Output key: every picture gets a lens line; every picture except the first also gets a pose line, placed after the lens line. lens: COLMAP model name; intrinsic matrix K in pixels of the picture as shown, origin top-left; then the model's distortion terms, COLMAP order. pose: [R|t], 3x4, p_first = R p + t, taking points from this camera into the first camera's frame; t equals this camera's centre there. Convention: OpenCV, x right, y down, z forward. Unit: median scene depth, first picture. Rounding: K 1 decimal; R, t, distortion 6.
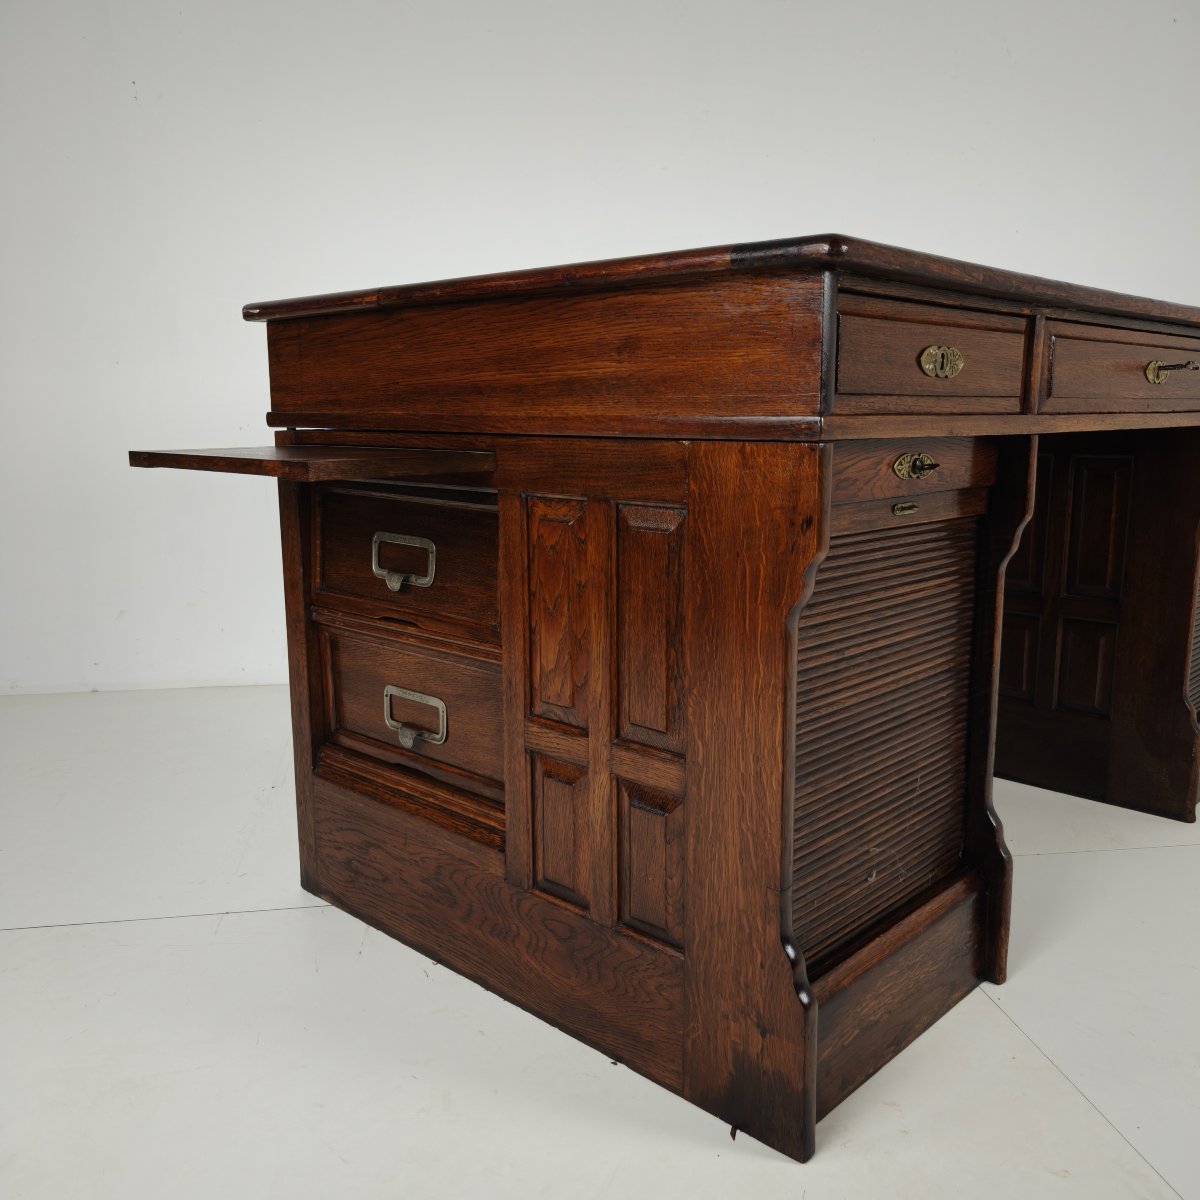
lens RADIAL K [[1094.8, 0, 602.1], [0, 1094.8, 607.6], [0, 0, 1]] dist [0.082691, -0.241693]
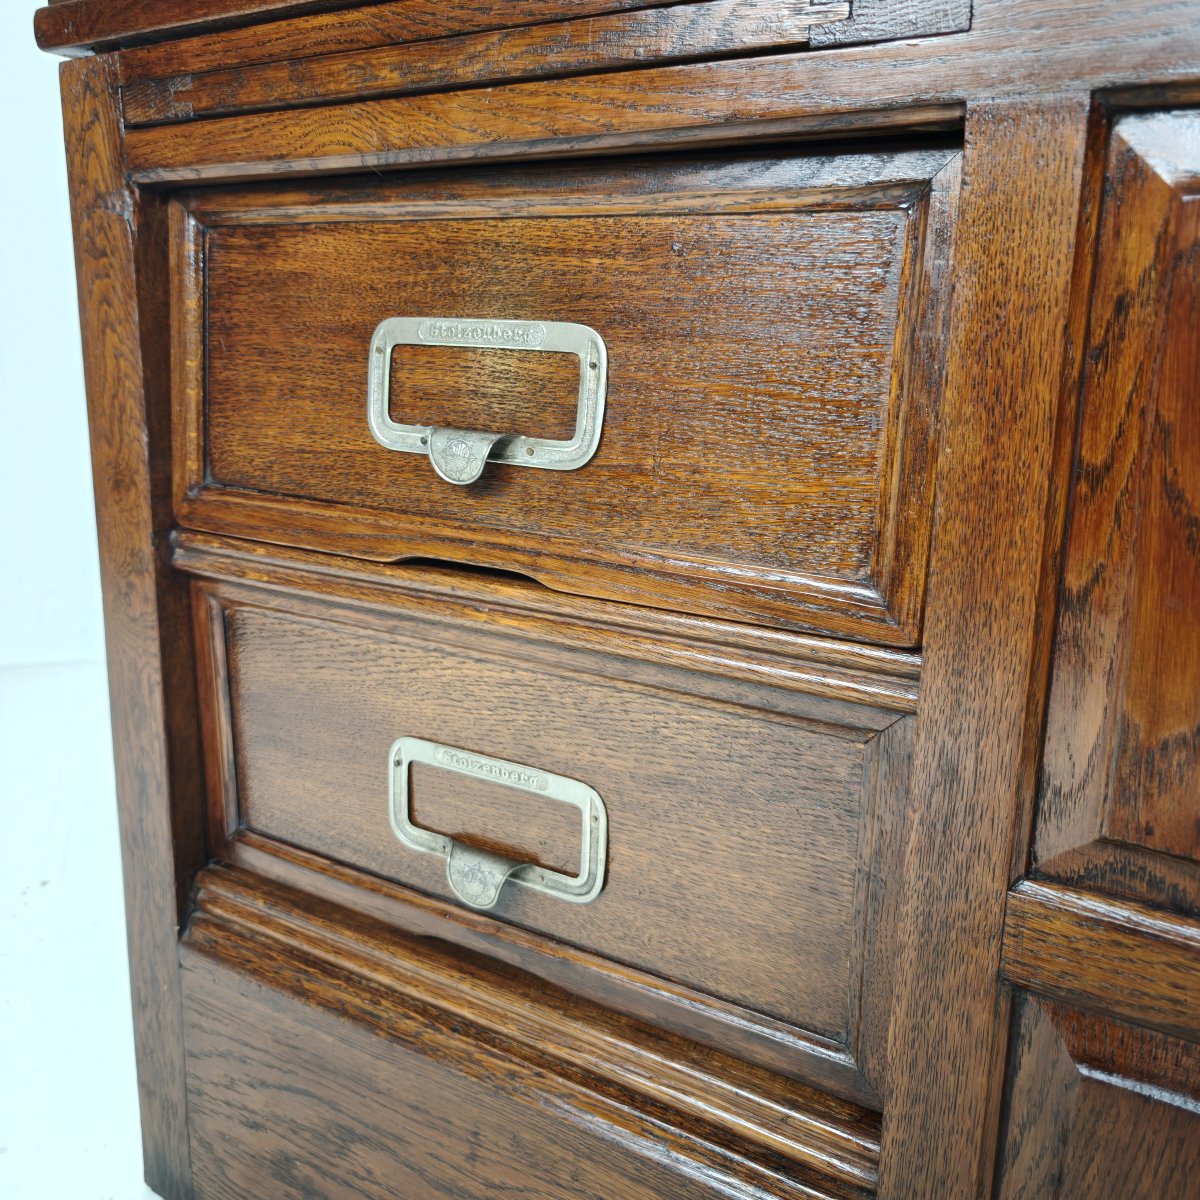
lens RADIAL K [[1103.0, 0, 600.0], [0, 1103.0, 600.0], [0, 0, 1]] dist [0.022325, -0.004492]
pose [[0.978248, -0.015224, 0.206877, -0.247234], [0.005713, 0.998902, 0.046493, 0.006605], [-0.207358, -0.044300, 0.977262, 0.730451]]
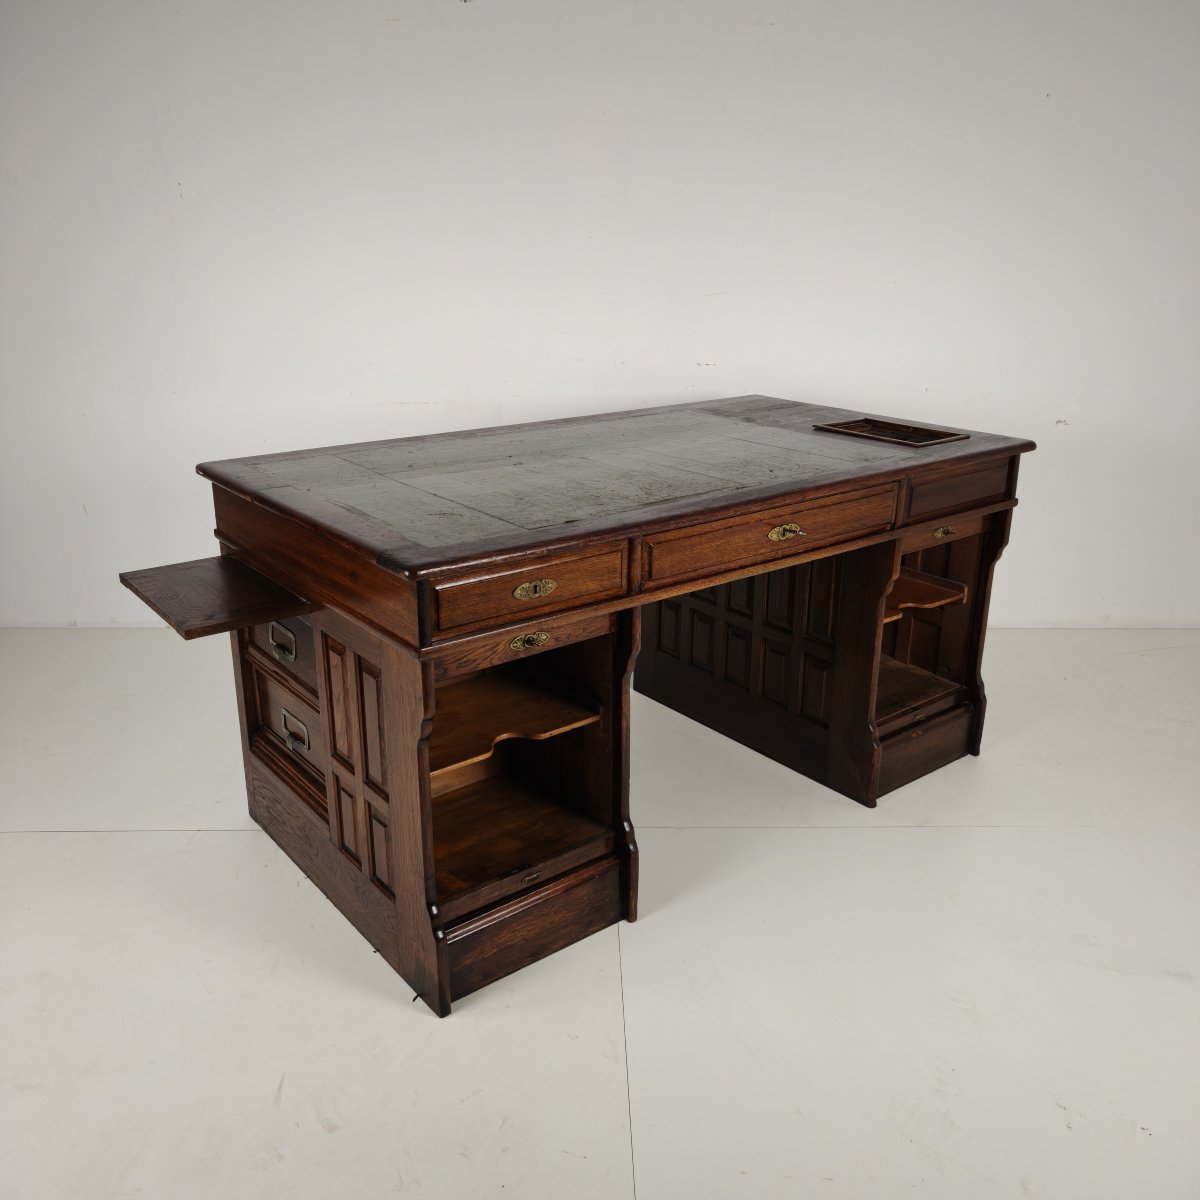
lens RADIAL K [[1082.2, 0, 595.4], [0, 1082.2, 582.2], [0, 0, 1]] dist [0.011445, 0.000945]
pose [[0.989936, 0.050496, -0.132199, 0.547364], [-0.032538, 0.990360, 0.134640, -0.406578], [0.137723, -0.128984, 0.982036, -0.562323]]
